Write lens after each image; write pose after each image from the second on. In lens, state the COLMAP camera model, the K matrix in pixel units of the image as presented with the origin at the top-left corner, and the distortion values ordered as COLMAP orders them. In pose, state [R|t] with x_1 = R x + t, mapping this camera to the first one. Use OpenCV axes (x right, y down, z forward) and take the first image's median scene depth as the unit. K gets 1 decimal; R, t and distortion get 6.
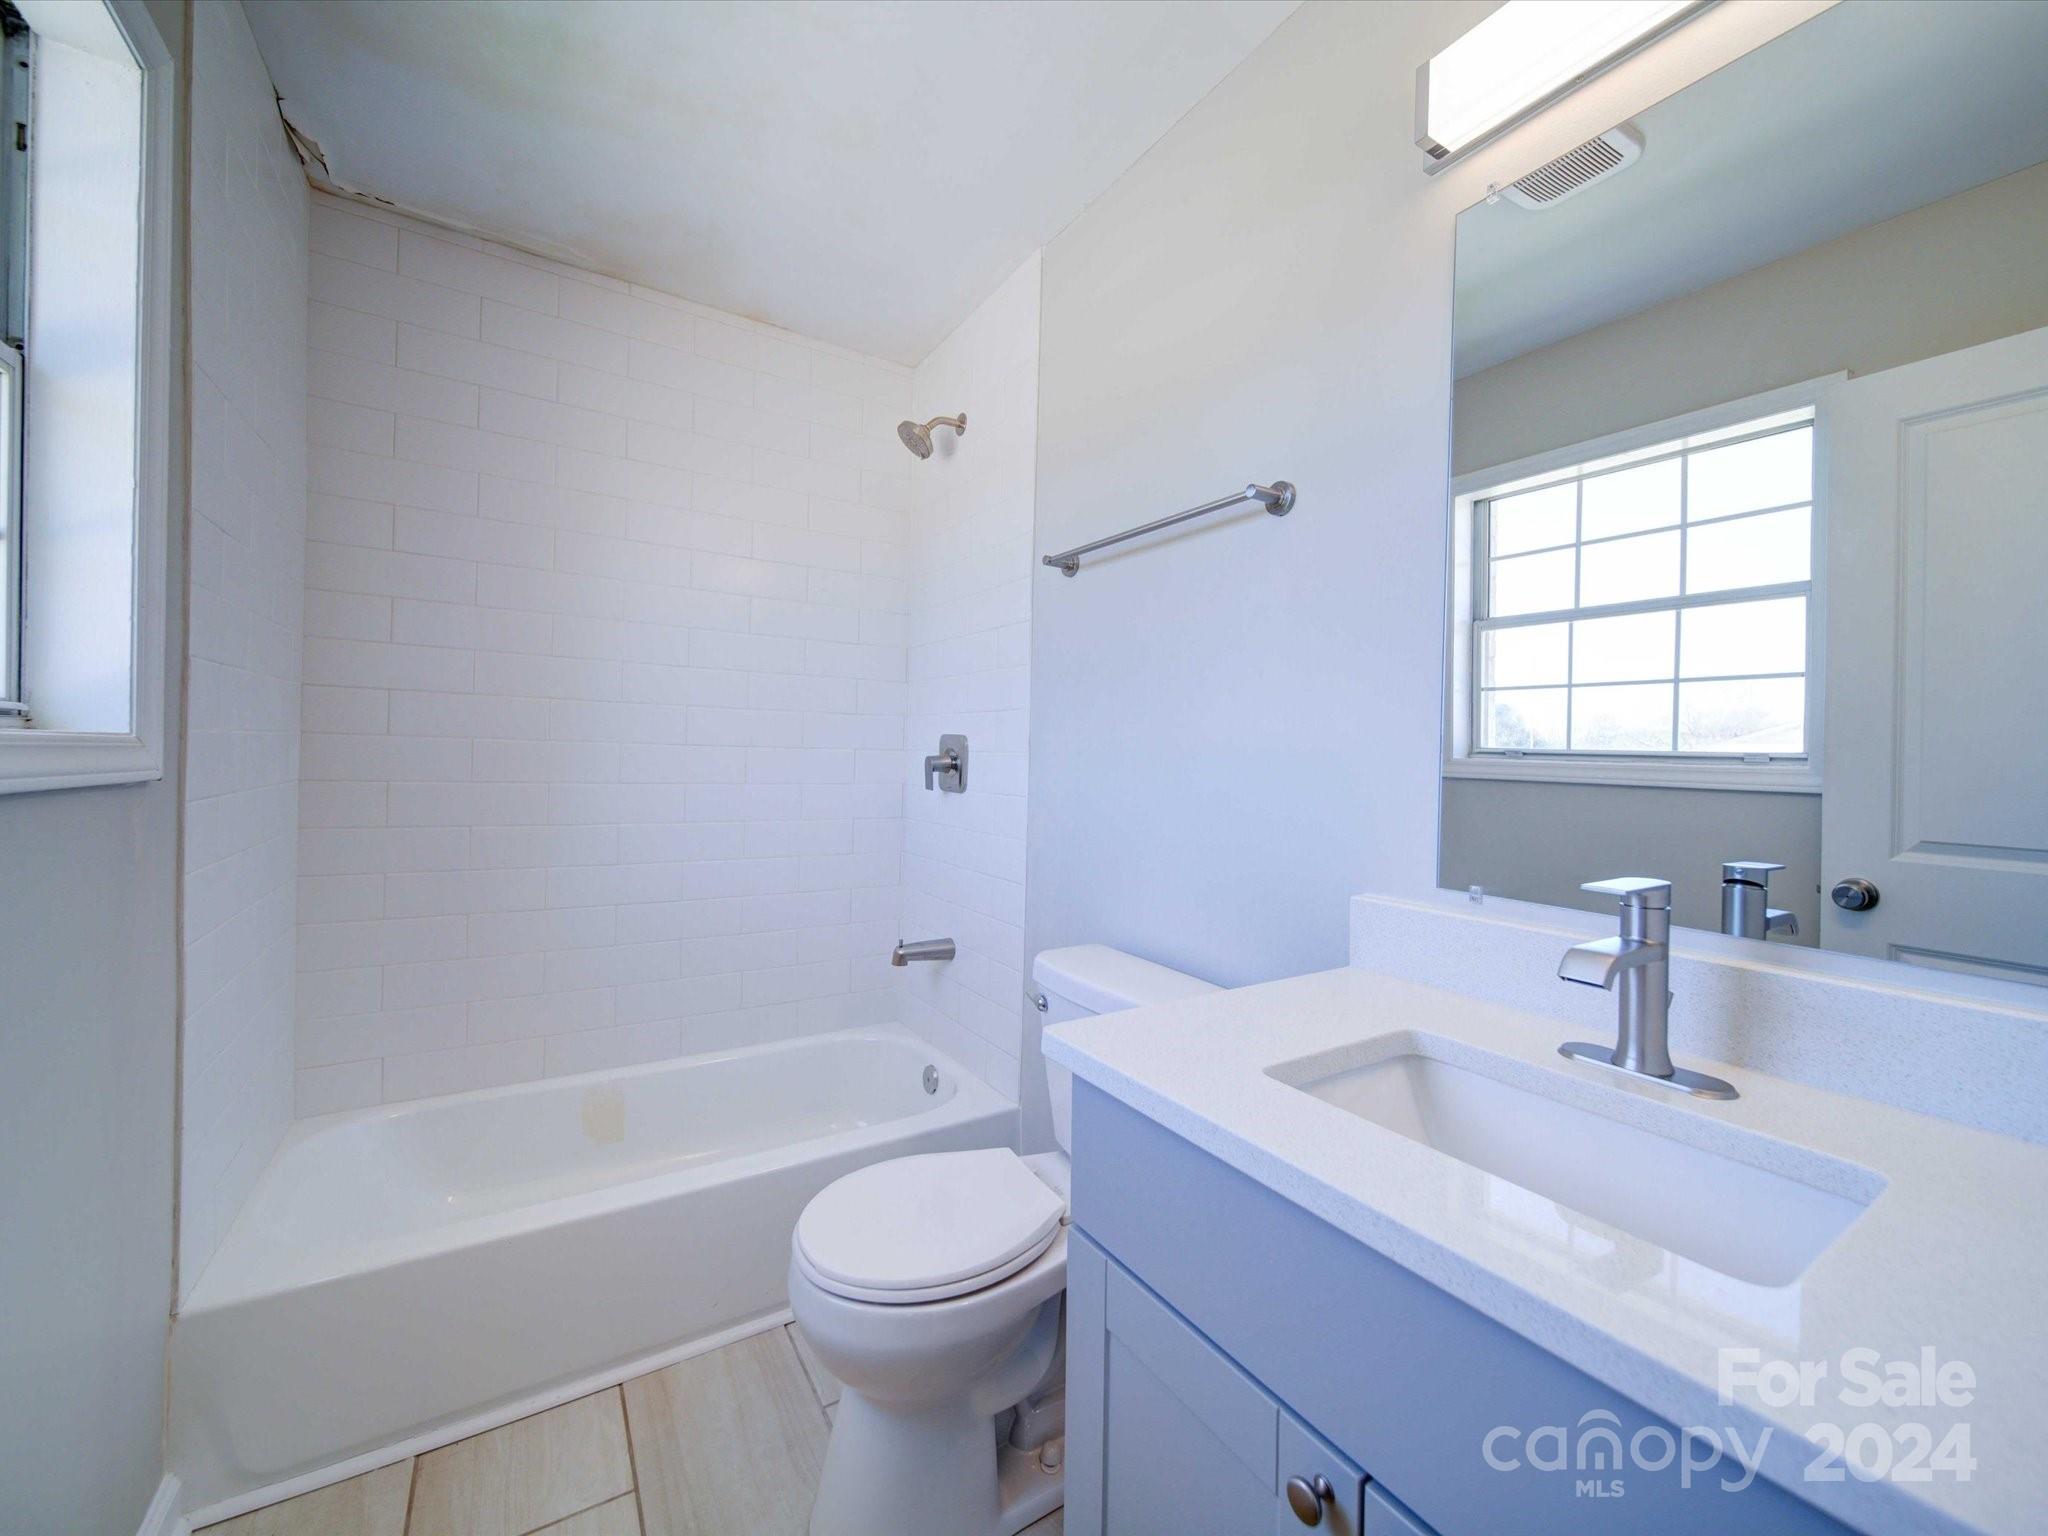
lens RADIAL K [[848.2, 0, 1024.0], [0, 848.2, 768.0], [0, 0, 1]] dist [0.000214, -0.001082]
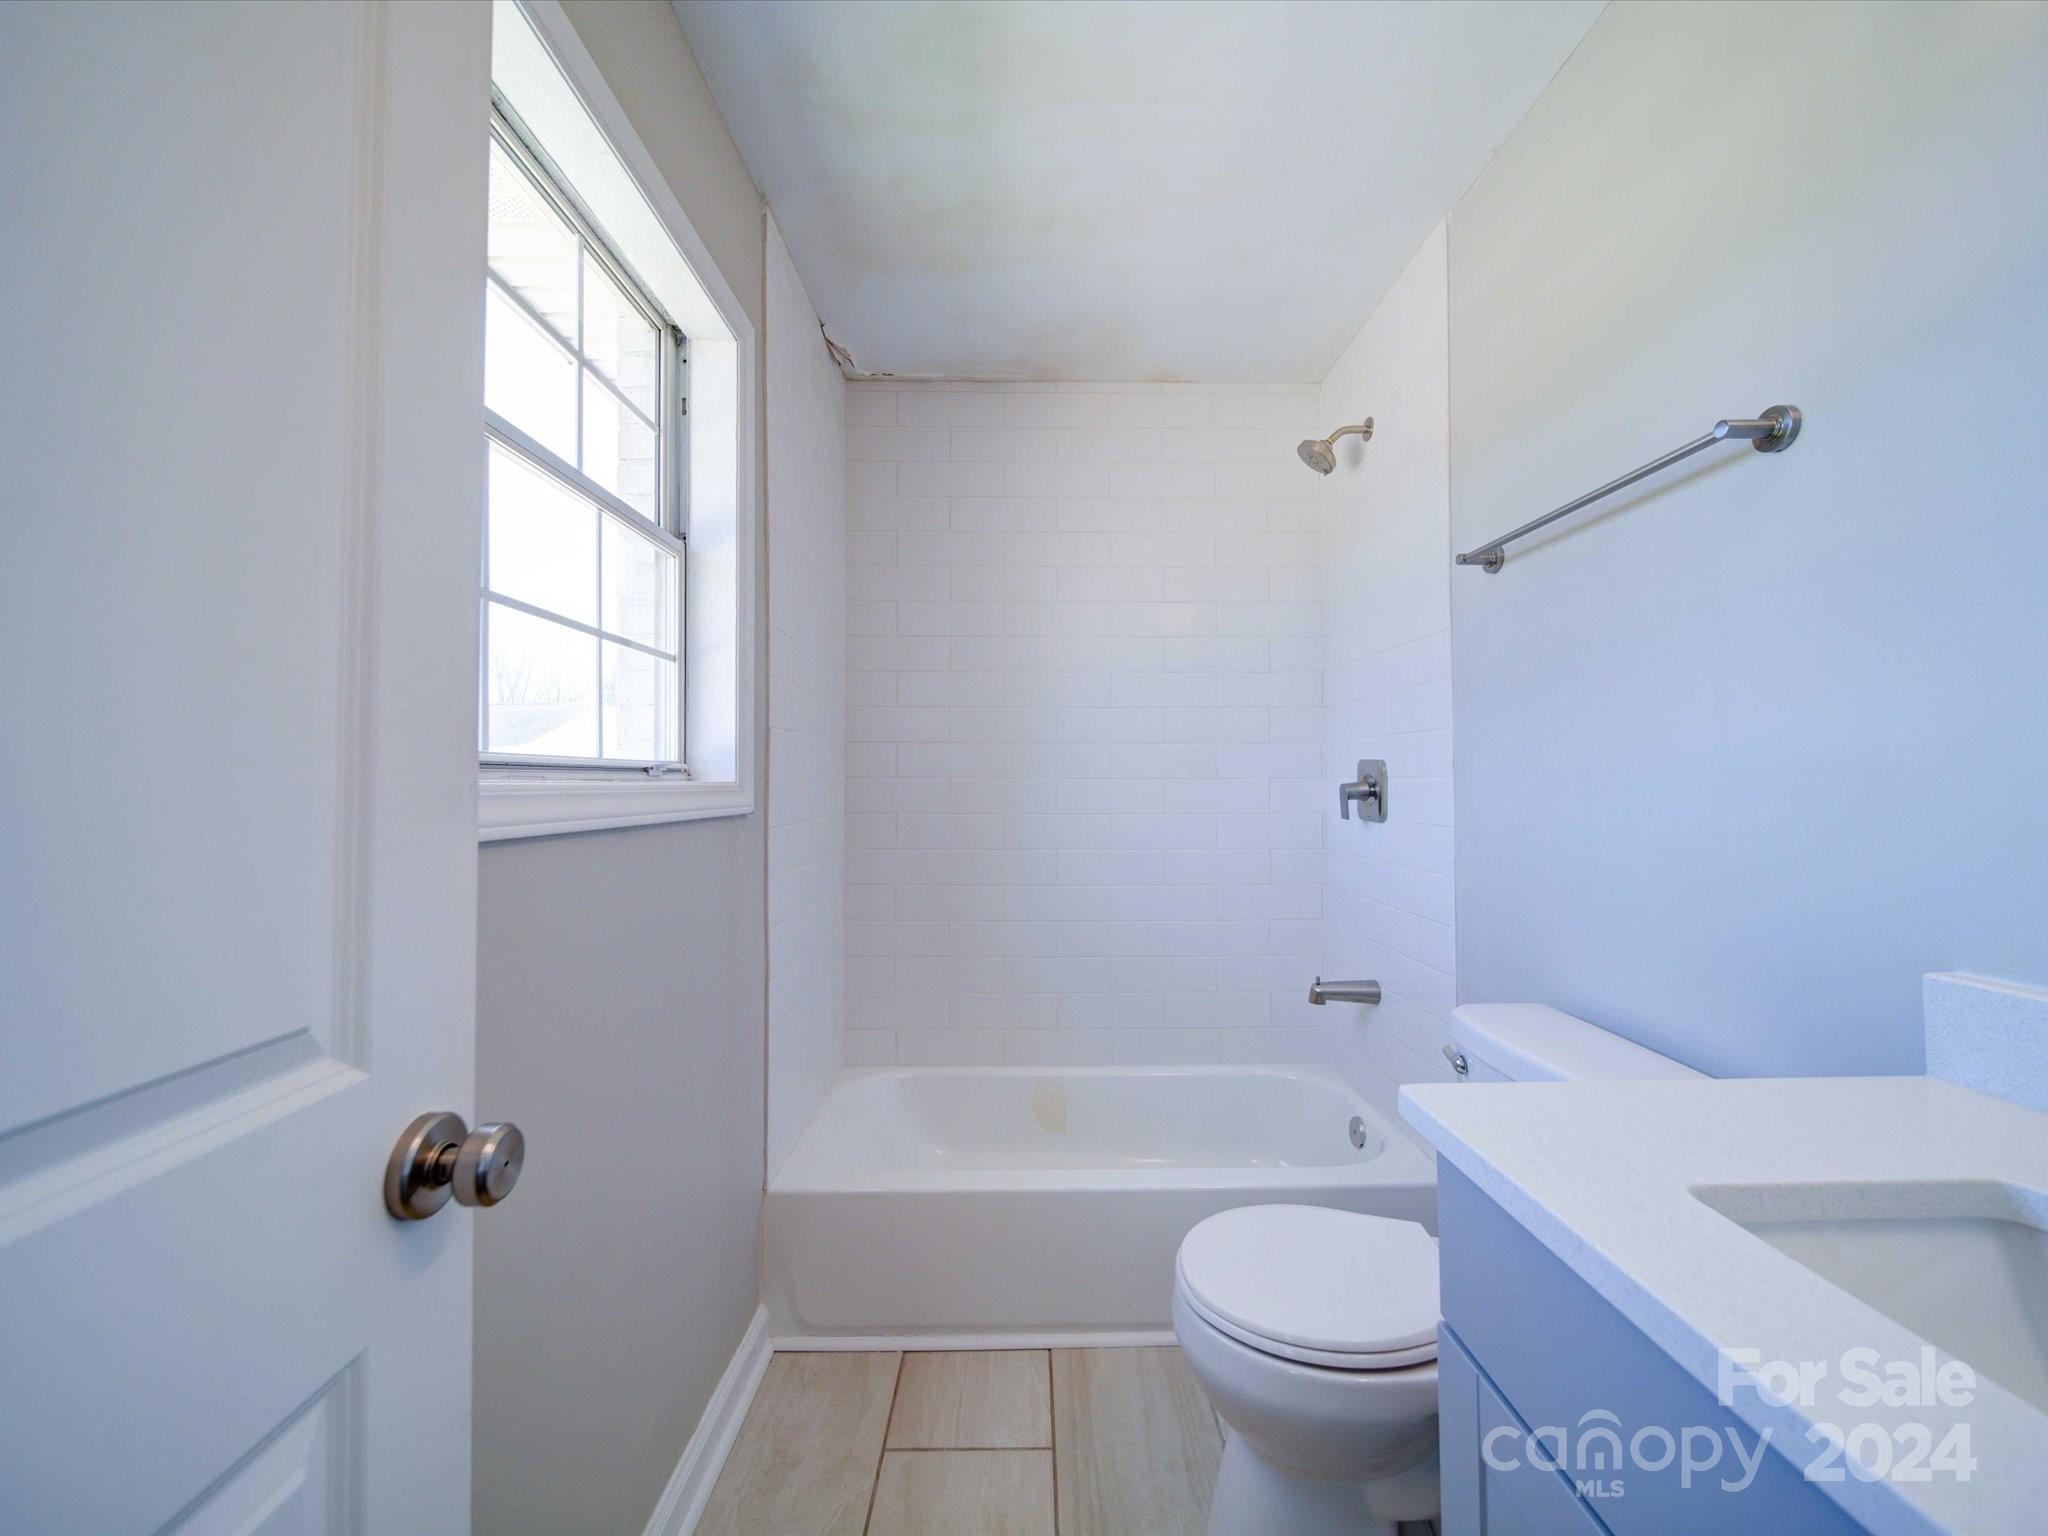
lens RADIAL K [[848.2, 0, 1024.0], [0, 848.2, 768.0], [0, 0, 1]] dist [0.000214, -0.001082]
pose [[0.840972, -0.033870, -0.540017, 0.130387], [0.015255, 0.999126, -0.038909, 0.000209], [0.540863, 0.024483, 0.840754, 0.018190]]
